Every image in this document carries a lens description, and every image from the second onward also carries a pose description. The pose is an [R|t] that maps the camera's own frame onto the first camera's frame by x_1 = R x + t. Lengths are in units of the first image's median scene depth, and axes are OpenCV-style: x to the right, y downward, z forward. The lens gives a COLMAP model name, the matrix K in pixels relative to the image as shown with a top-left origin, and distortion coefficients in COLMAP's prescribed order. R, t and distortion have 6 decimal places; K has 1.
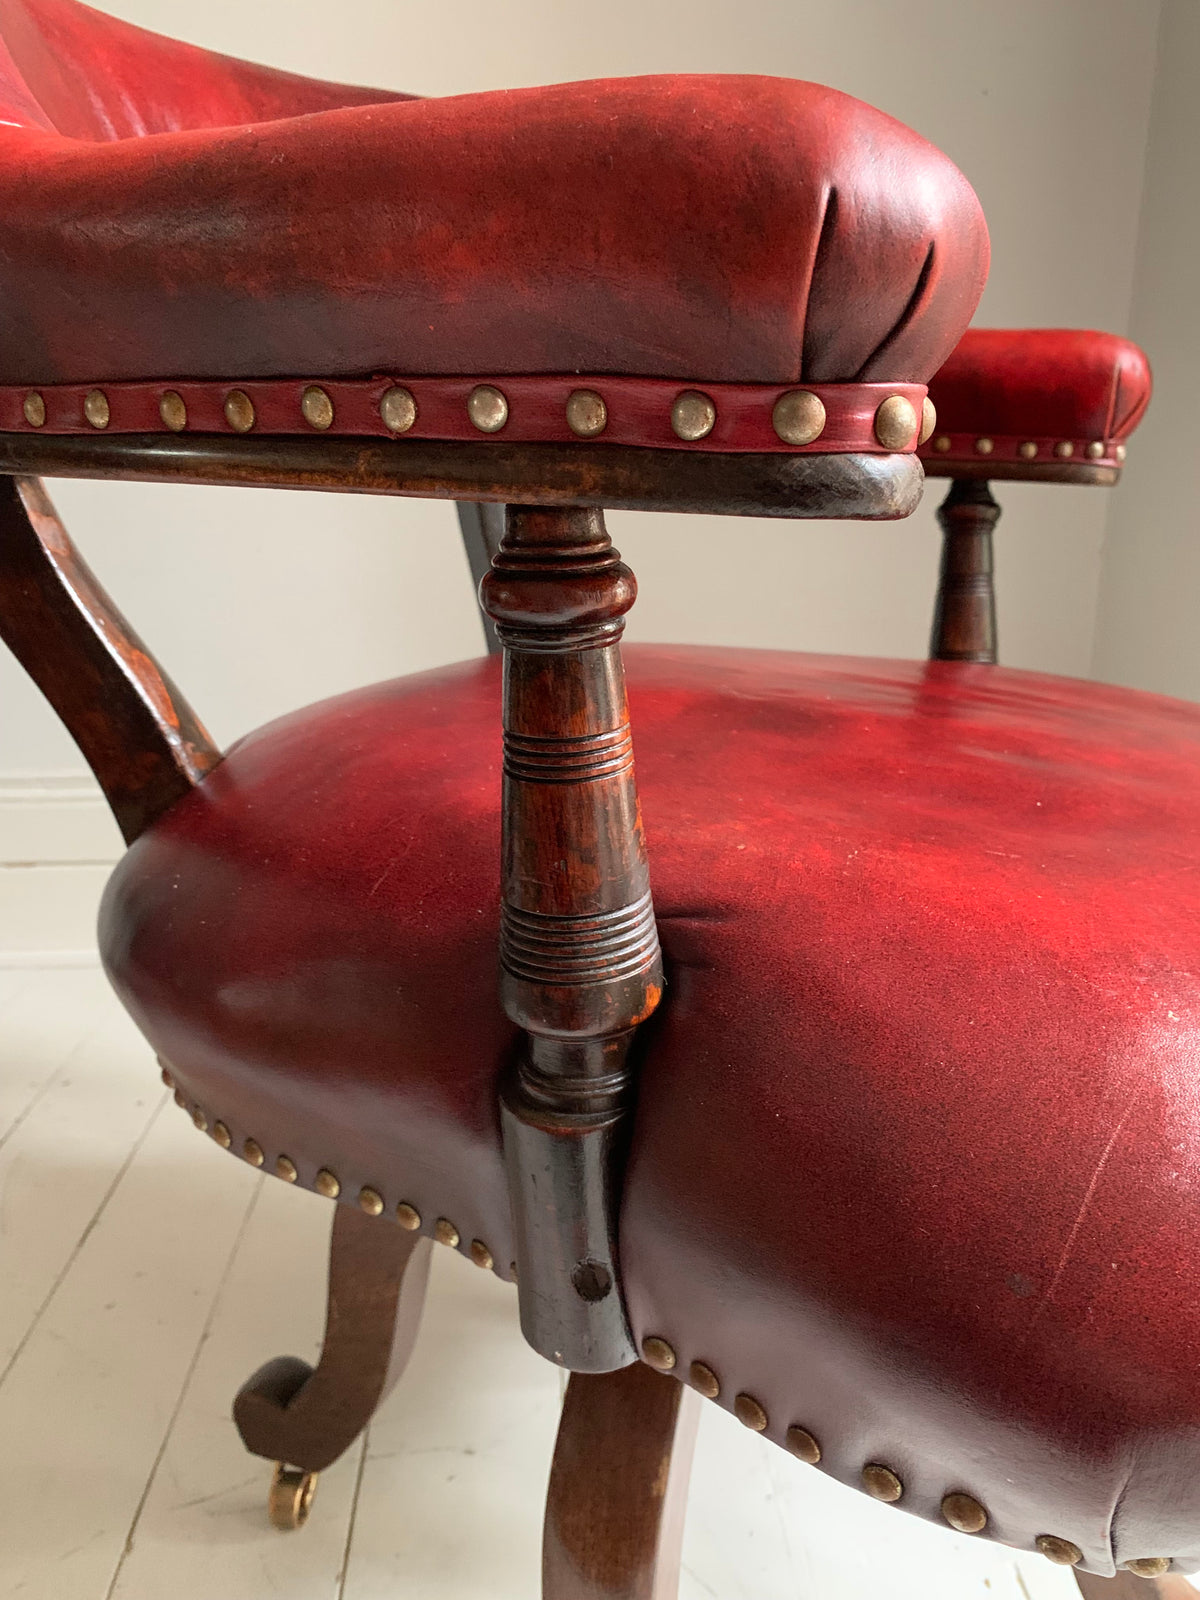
lens RADIAL K [[1245.0, 0, 597.8], [0, 1245.0, 779.7], [0, 0, 1]] dist [0.055975, -0.091526]
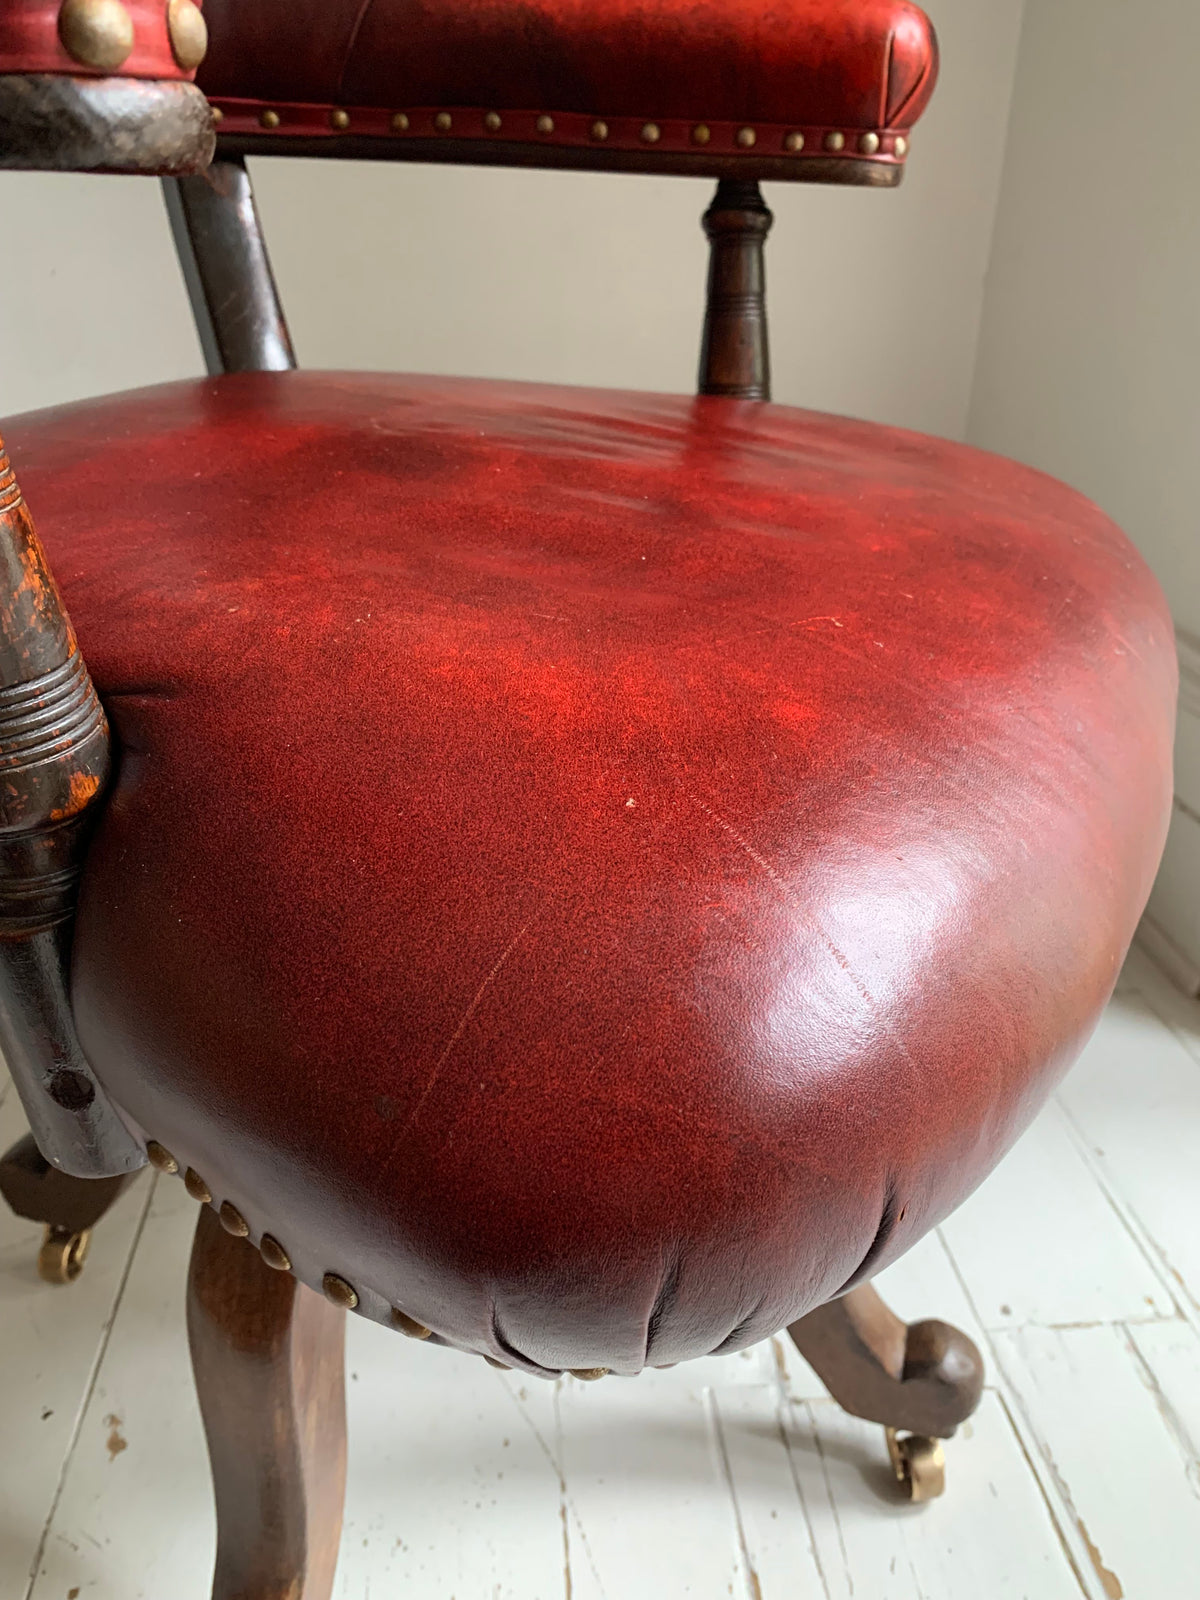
lens RADIAL K [[1245.0, 0, 597.8], [0, 1245.0, 779.7], [0, 0, 1]] dist [0.055975, -0.091526]
pose [[0.999517, -0.012917, 0.028279, 0.178436], [0.007249, 0.981361, 0.192035, 0.002723], [-0.030232, -0.191737, 0.980981, 0.066809]]
